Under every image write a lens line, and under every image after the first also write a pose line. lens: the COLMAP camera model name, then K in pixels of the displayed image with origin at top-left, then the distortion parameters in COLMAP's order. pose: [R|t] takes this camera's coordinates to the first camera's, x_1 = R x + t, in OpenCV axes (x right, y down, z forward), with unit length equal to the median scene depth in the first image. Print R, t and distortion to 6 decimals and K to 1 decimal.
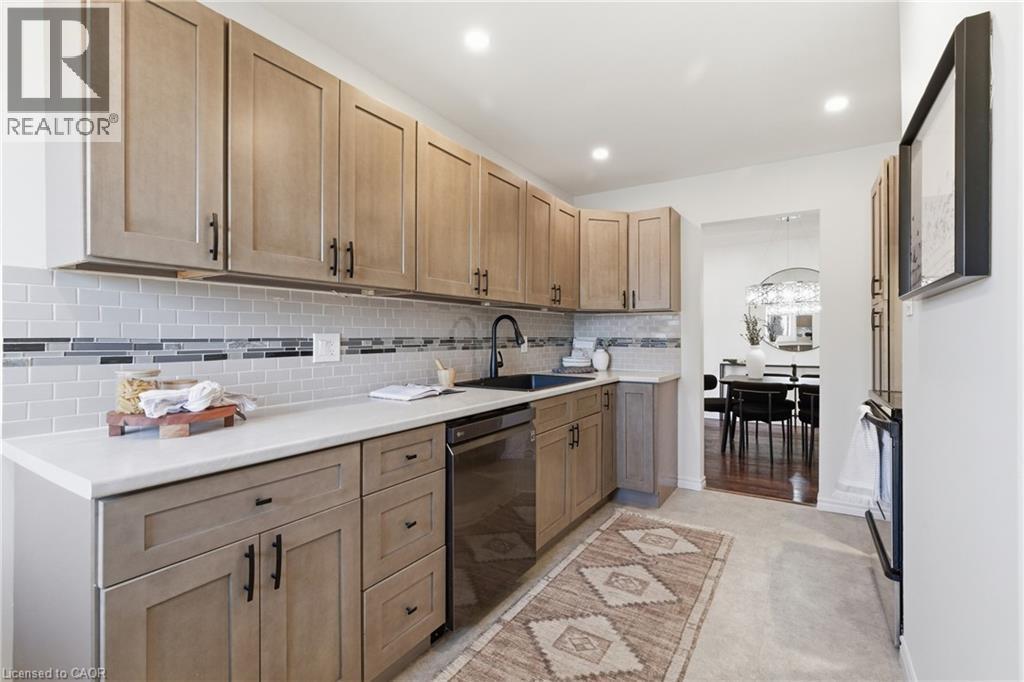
lens RADIAL K [[465.2, 0, 532.4], [0, 465.2, 336.5], [0, 0, 1]] dist [-0.000426, -0.000815]
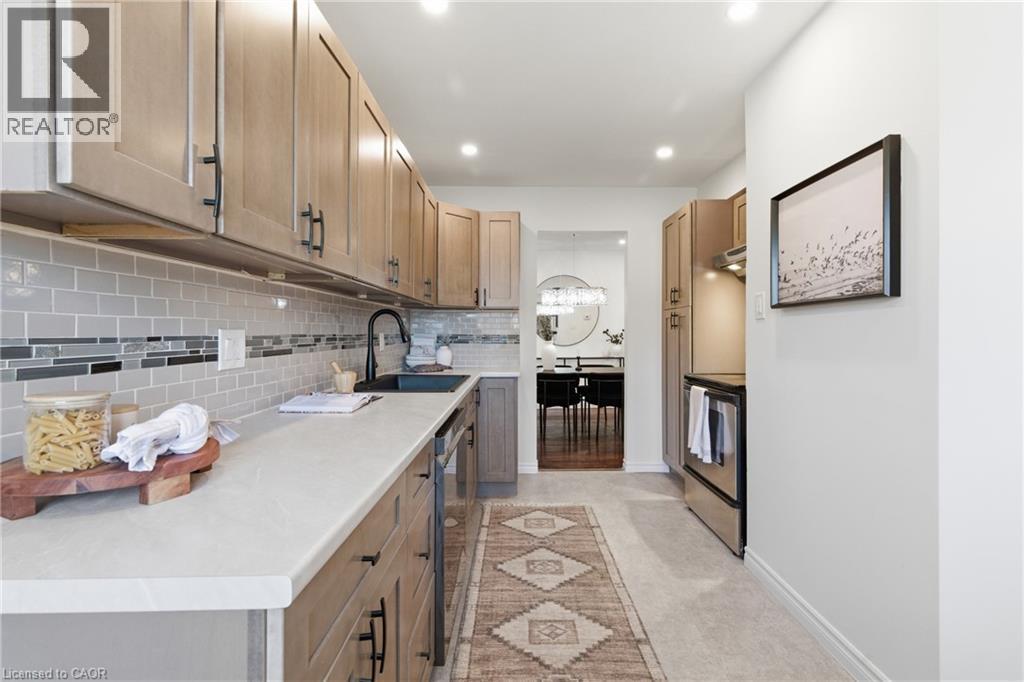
lens RADIAL K [[465.2, 0, 531.0], [0, 465.2, 334.5], [0, 0, 1]] dist [-0.000426, -0.000815]
pose [[0.842846, -0.000789, 0.538154, -0.380708], [-0.001111, 0.999994, 0.003207, -0.001503], [-0.538154, -0.003301, 0.842840, 0.122807]]
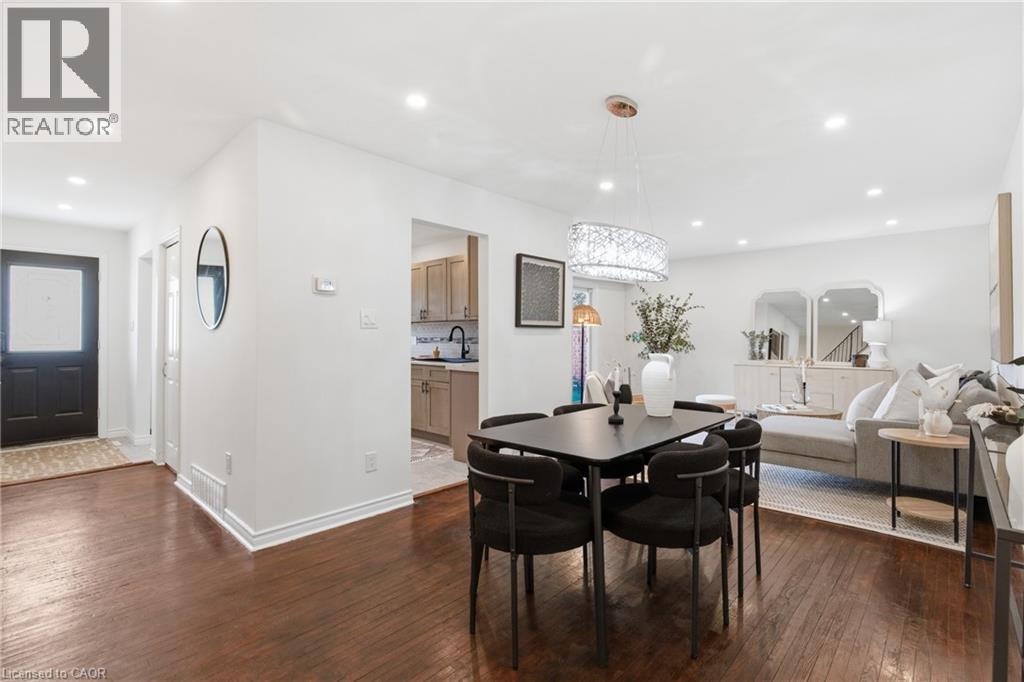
lens RADIAL K [[465.2, 0, 515.2], [0, 465.2, 341.3], [0, 0, 1]] dist [-0.000426, -0.000815]
pose [[-0.213075, -0.000370, -0.977036, 2.214725], [-0.001979, 0.999998, 0.000053, 0.022679], [0.977034, 0.001945, -0.213076, 2.055166]]
